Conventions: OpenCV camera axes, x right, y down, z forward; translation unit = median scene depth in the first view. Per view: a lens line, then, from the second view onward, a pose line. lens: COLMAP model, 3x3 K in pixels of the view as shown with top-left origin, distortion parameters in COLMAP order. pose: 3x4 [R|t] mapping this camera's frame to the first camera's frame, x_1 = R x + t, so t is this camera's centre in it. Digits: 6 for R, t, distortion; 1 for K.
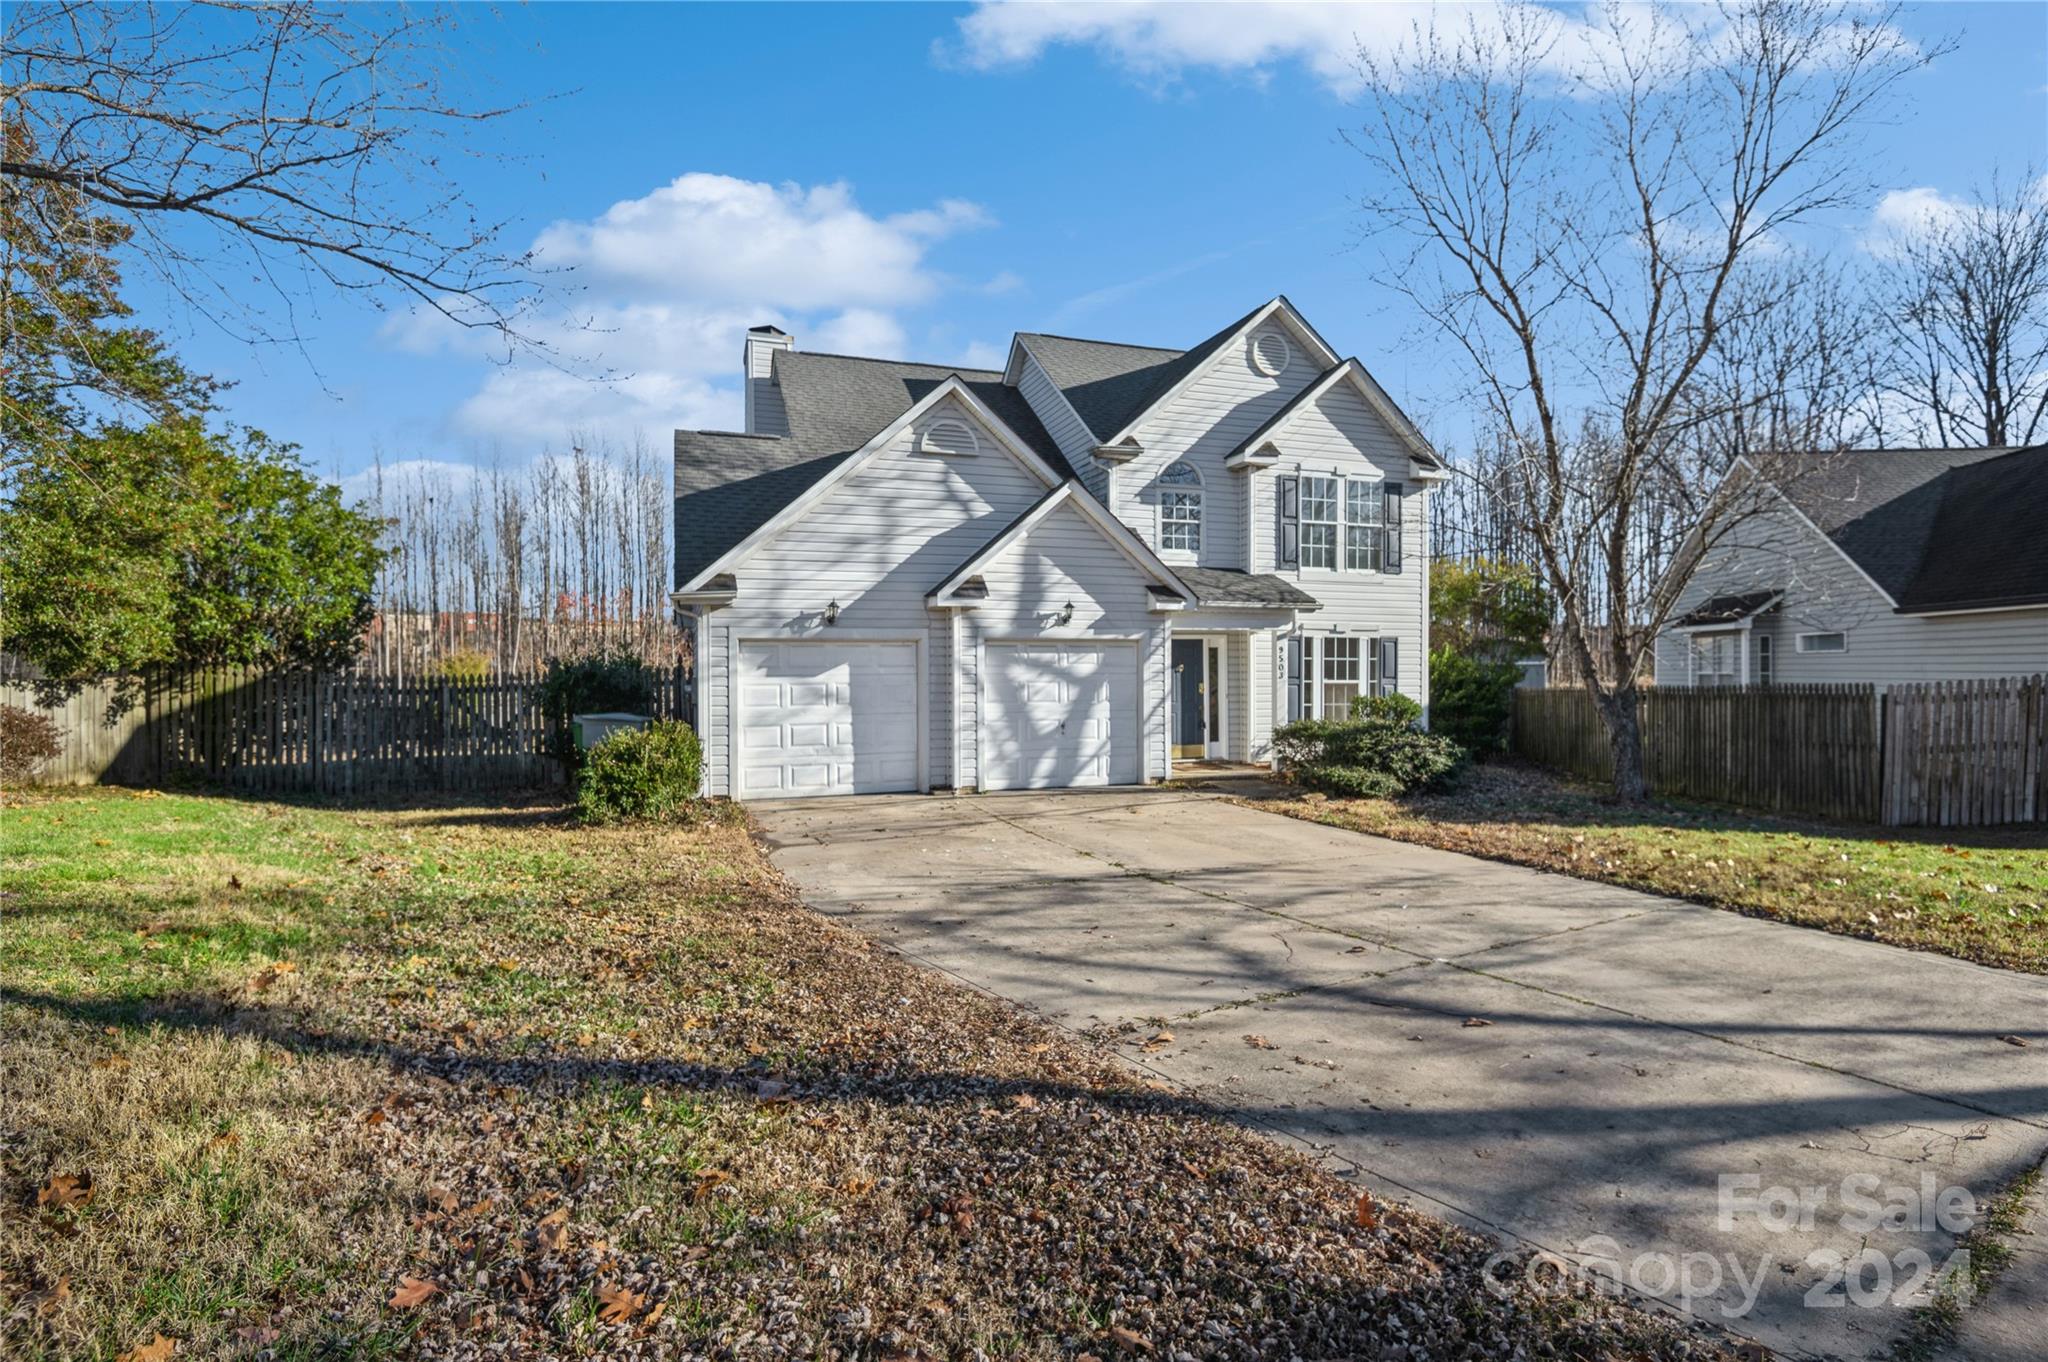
lens RADIAL K [[996.9, 0, 1024.0], [0, 996.9, 681.0], [0, 0, 1]] dist [-0.012580, -0.000063]
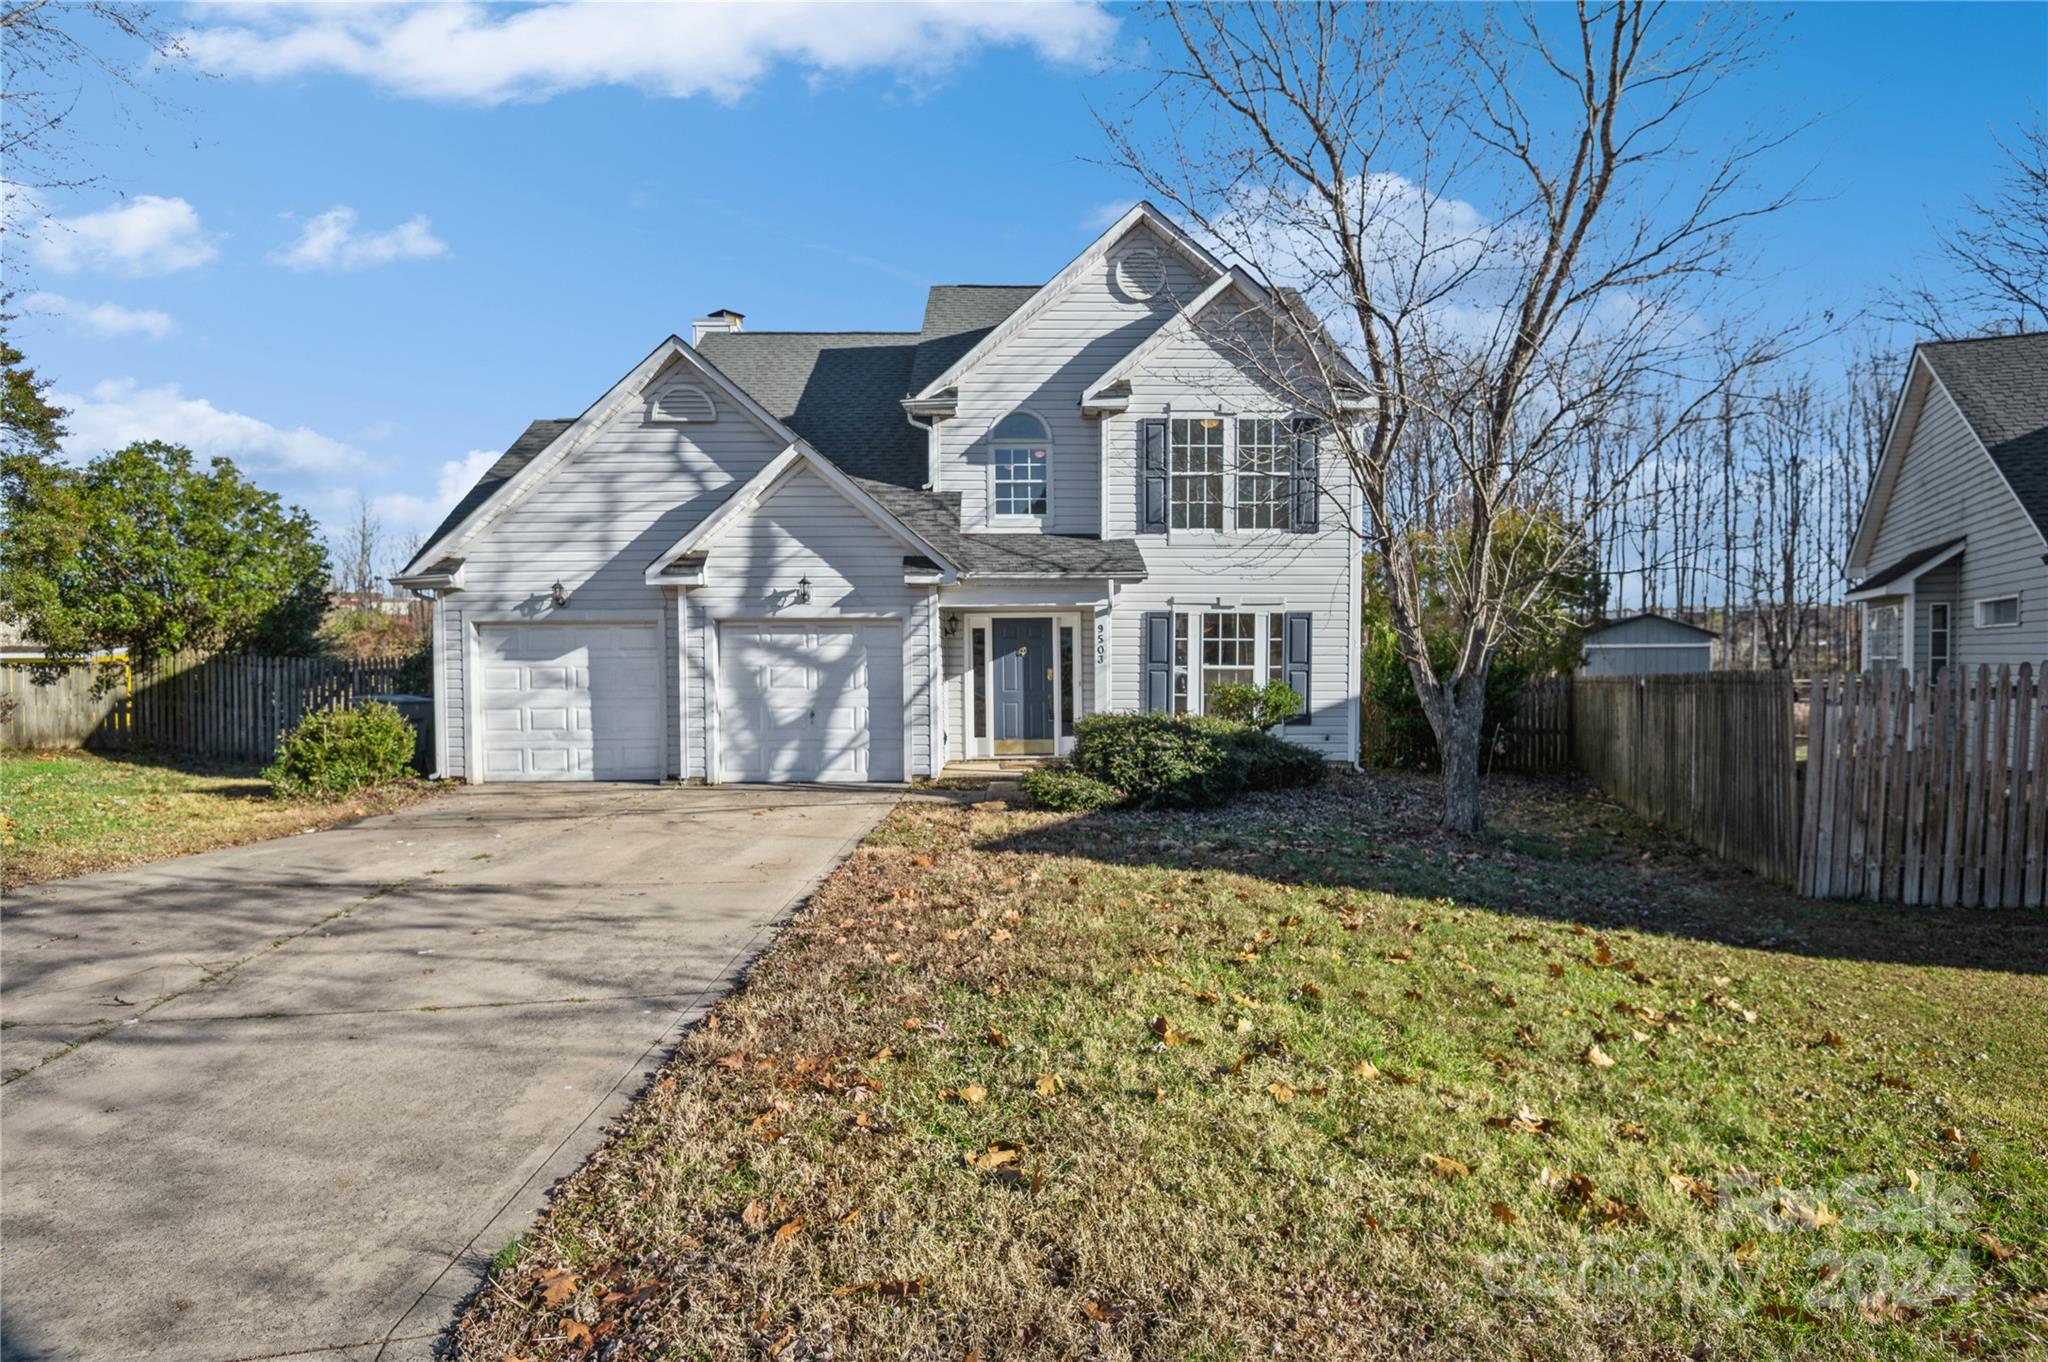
lens RADIAL K [[1002.7, 0, 1024.2], [0, 1002.7, 698.7], [0, 0, 1]] dist [-0.018616, -0.000435]
pose [[0.947736, 0.012859, -0.318797, 0.512817], [-0.003162, 0.999517, 0.030918, 0.001765], [0.319041, -0.028294, 0.947319, 0.198433]]
